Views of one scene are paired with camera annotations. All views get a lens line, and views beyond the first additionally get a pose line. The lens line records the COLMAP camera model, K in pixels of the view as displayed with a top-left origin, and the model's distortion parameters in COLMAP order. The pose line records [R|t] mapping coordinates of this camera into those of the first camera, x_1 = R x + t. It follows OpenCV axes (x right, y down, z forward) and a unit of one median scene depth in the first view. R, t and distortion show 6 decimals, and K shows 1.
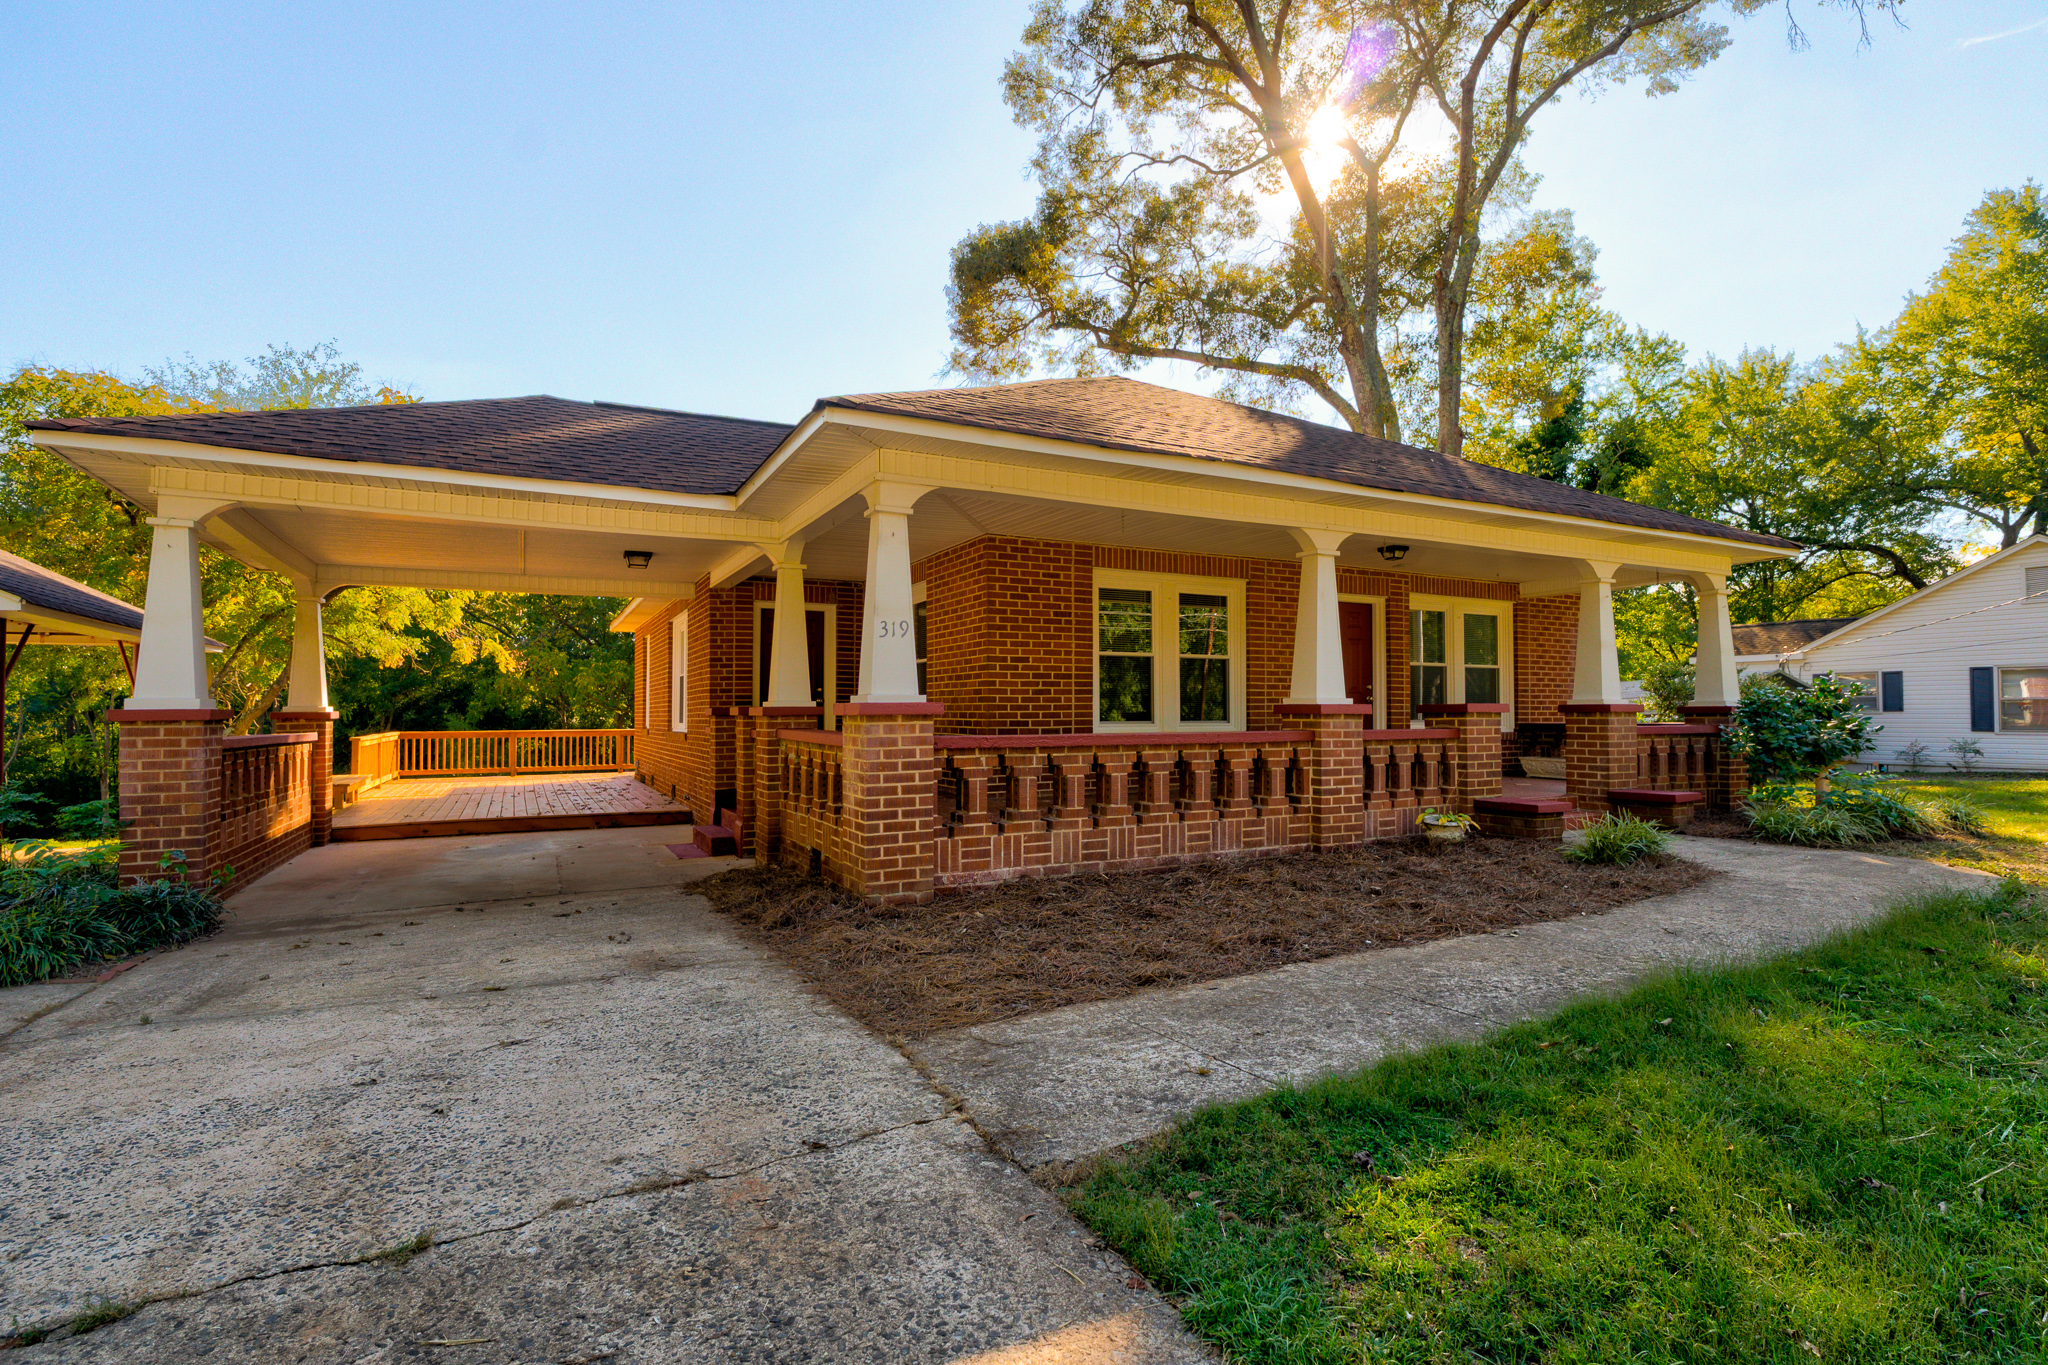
lens RADIAL K [[988.0, 0, 1023.8], [0, 988.0, 691.0], [0, 0, 1]] dist [-0.010635, 0.001815]
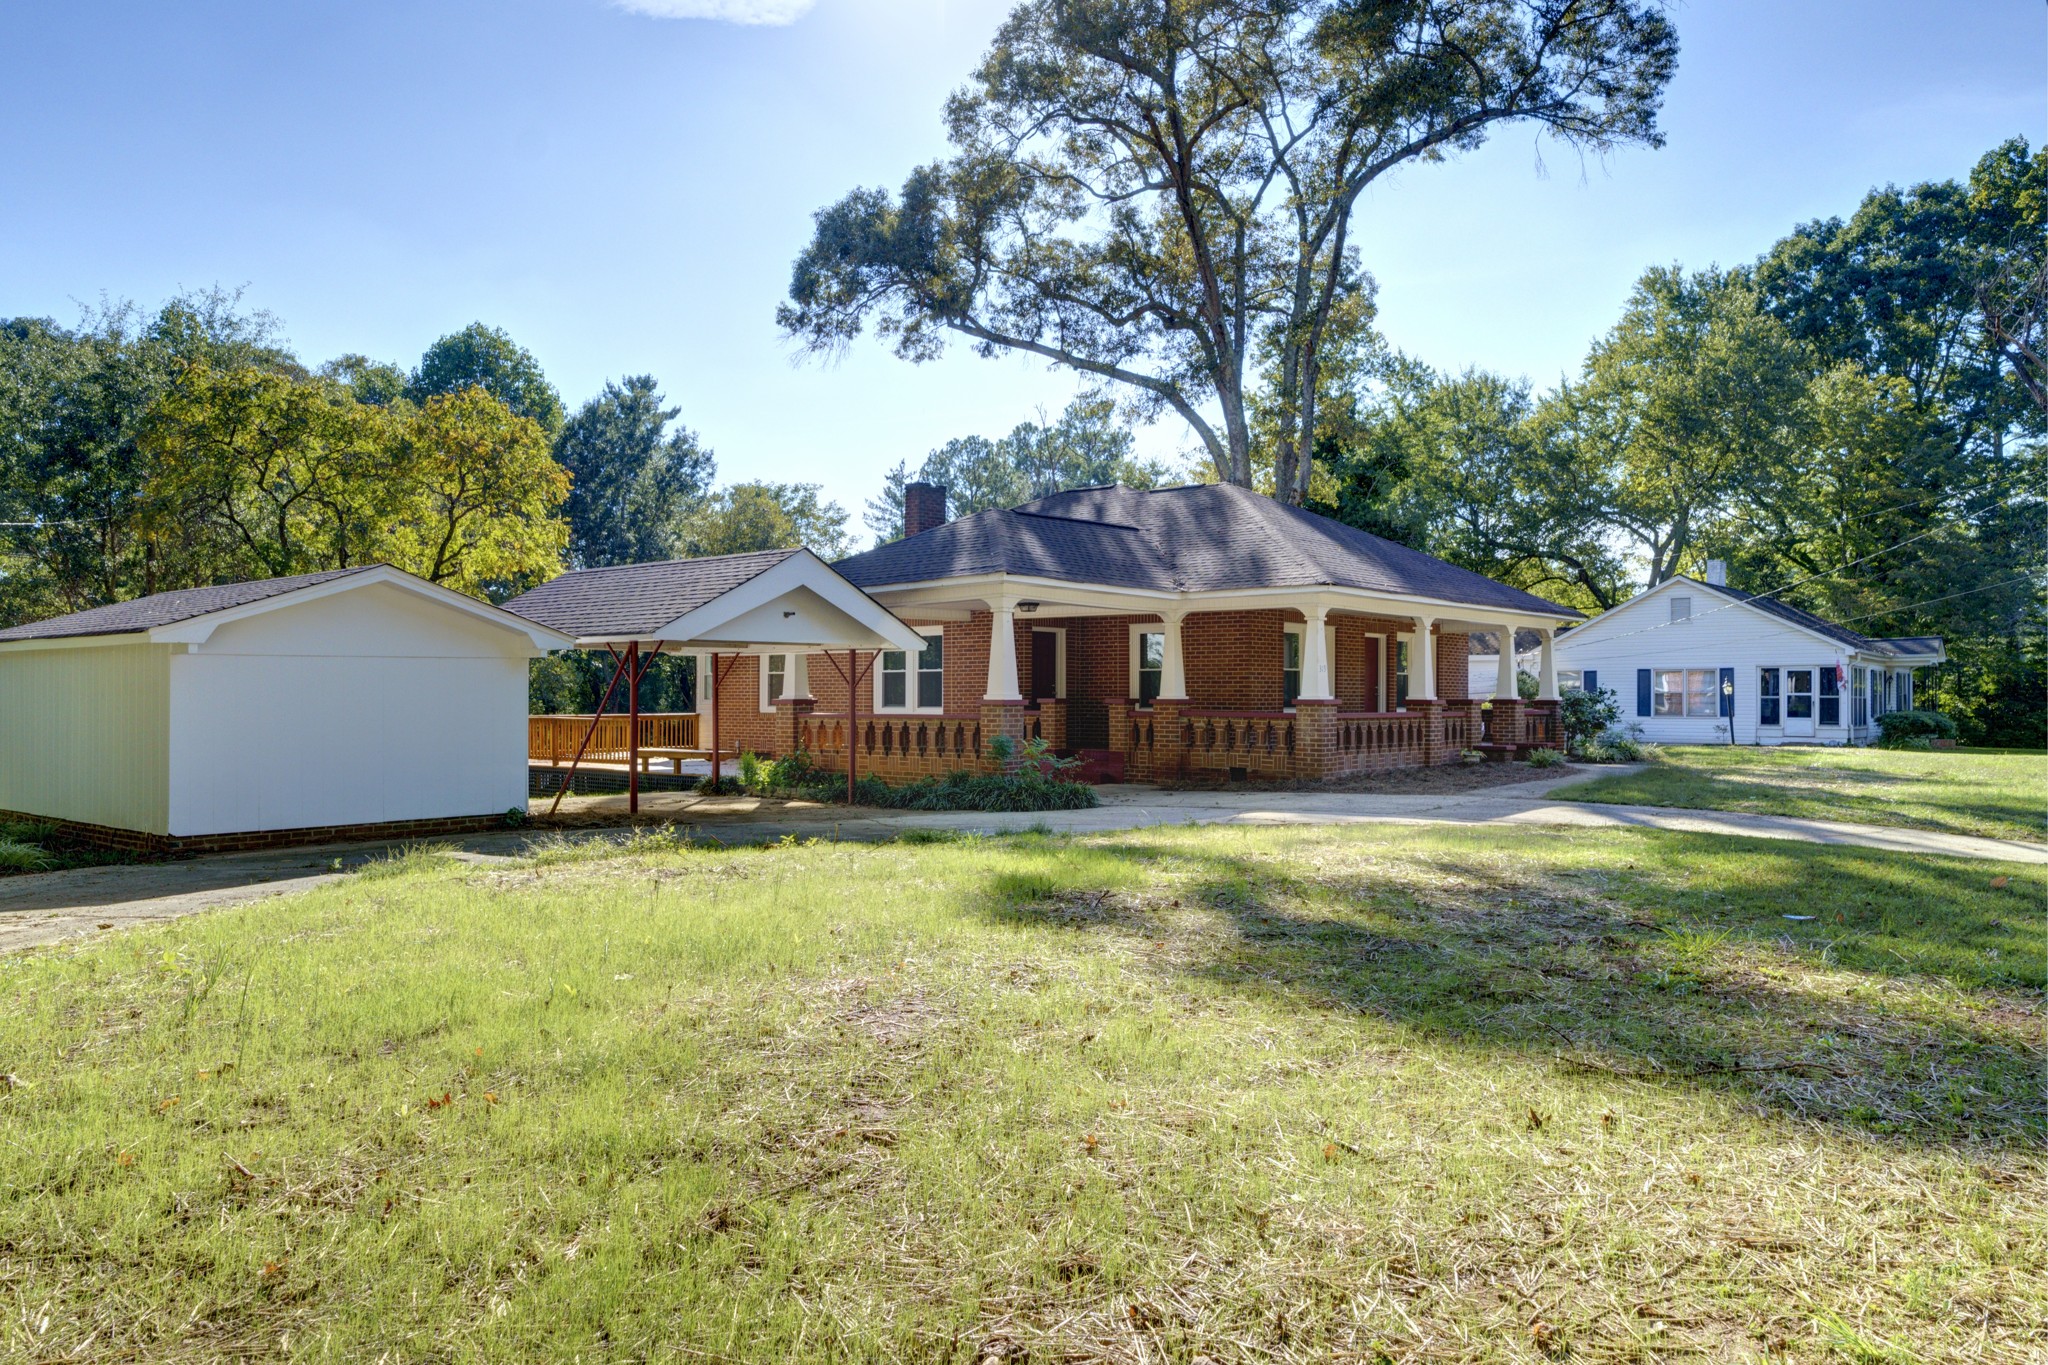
lens RADIAL K [[1408.9, 0, 1024.8], [0, 1408.9, 682.4], [0, 0, 1]] dist [-0.011912, -0.001707]
pose [[0.930281, 0.010238, 0.366706, -1.333769], [-0.015847, 0.999799, 0.012289, -0.039339], [-0.366507, -0.017243, 0.930256, -1.245144]]
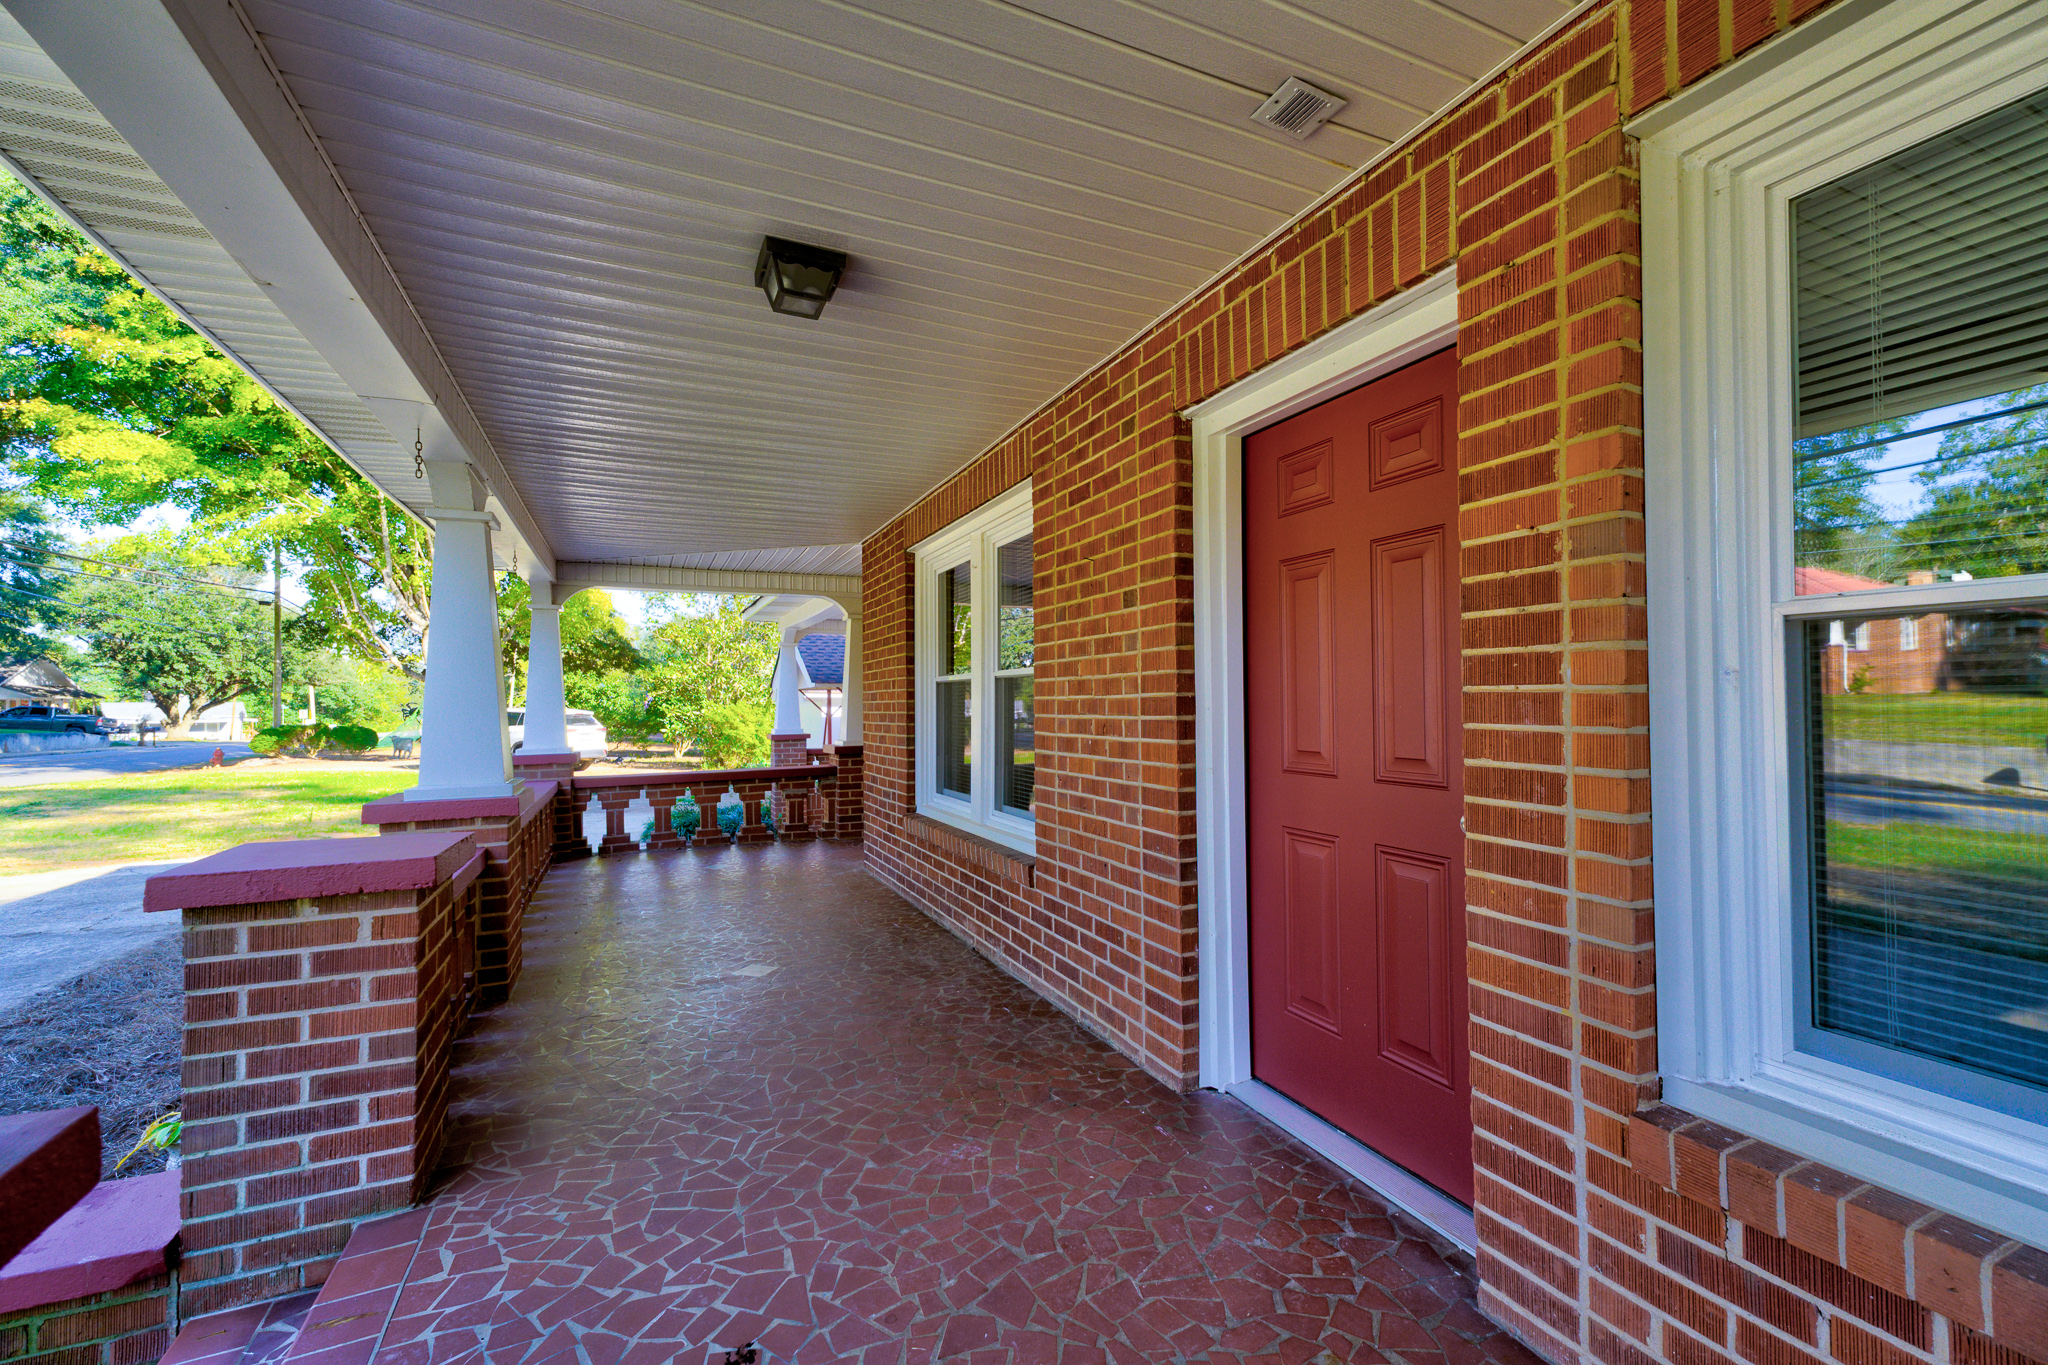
lens RADIAL K [[855.4, 0, 1025.3], [0, 855.4, 689.2], [0, 0, 1]] dist [0.003785, 0.000203]
pose [[-0.049958, -0.013689, -0.998658, 0.636004], [0.031952, 0.999372, -0.015297, -0.022396], [0.998240, -0.032673, -0.049489, 1.117475]]
